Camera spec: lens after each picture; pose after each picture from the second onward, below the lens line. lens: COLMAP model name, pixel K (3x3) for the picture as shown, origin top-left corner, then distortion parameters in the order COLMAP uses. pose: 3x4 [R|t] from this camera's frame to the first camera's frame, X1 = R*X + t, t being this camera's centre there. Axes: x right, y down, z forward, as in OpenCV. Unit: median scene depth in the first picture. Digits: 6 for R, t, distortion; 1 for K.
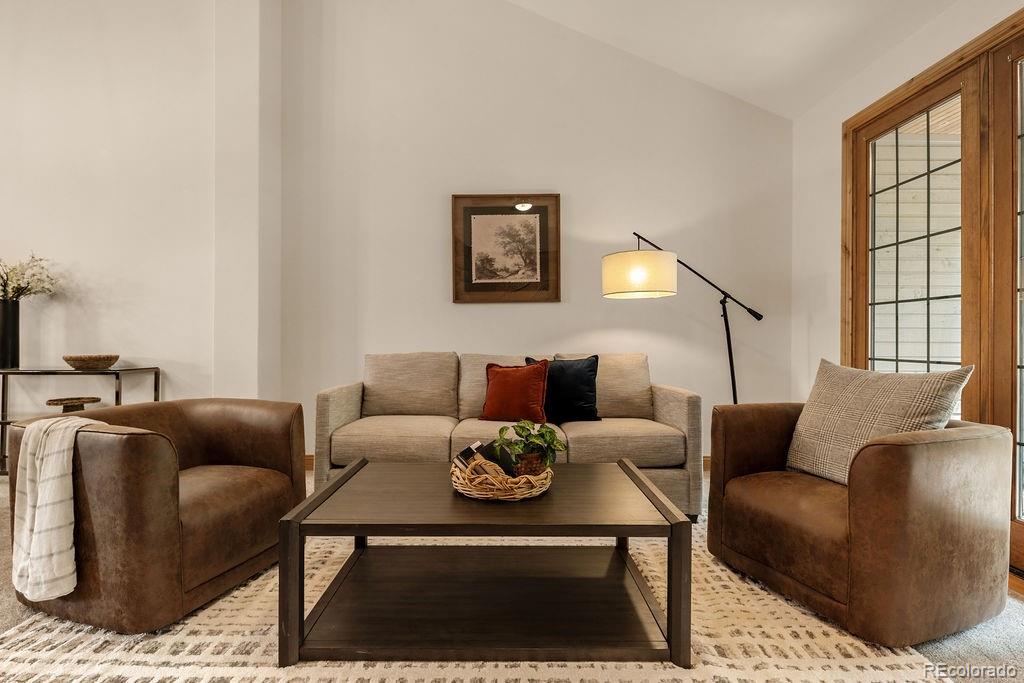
lens RADIAL K [[501.3, 0, 505.8], [0, 501.3, 341.6], [0, 0, 1]] dist [0.007597, -0.004985]
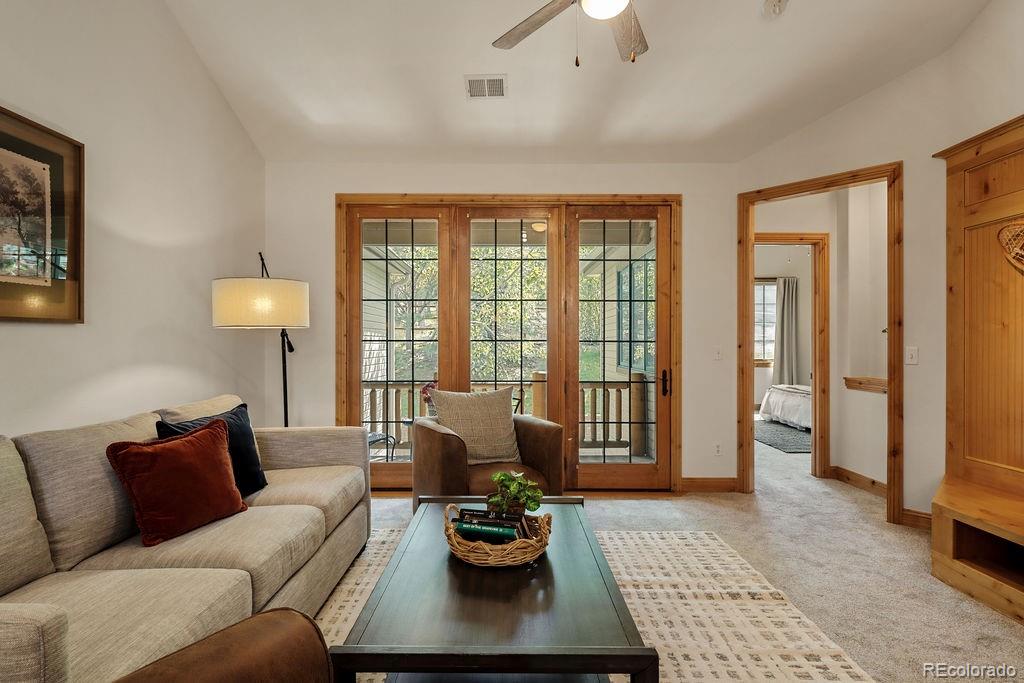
lens RADIAL K [[501.3, 0, 509.8], [0, 501.3, 344.6], [0, 0, 1]] dist [0.007597, -0.004985]
pose [[0.001658, -0.002380, 0.999996, -0.575022], [0.009744, 0.999950, 0.002363, -0.059701], [-0.999951, 0.009740, 0.001681, 0.570582]]
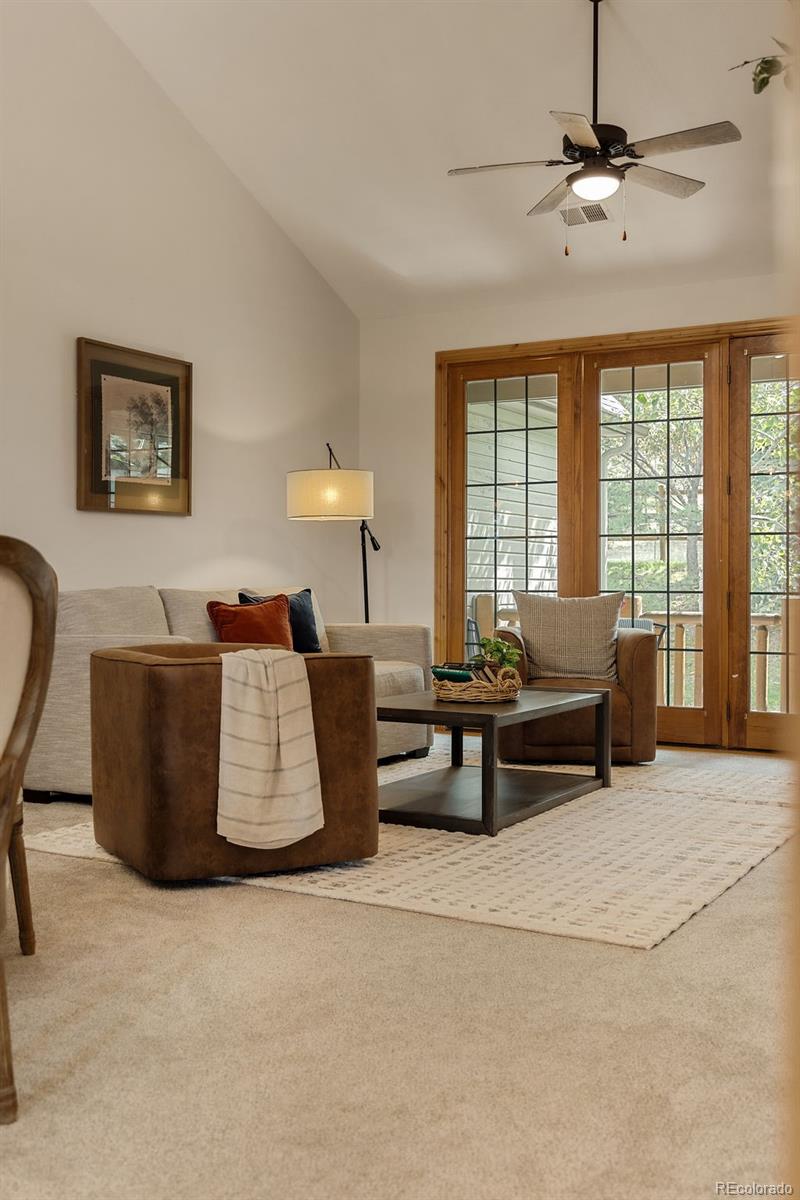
lens RADIAL K [[1225.3, 0, 405.2], [0, 1225.3, 592.1], [0, 0, 1]] dist [-0.003359, 0.000000]
pose [[0.492650, -0.003757, 0.870219, -1.447325], [0.005506, 0.999984, 0.001200, 0.030828], [-0.870210, 0.004200, 0.492663, -0.125881]]
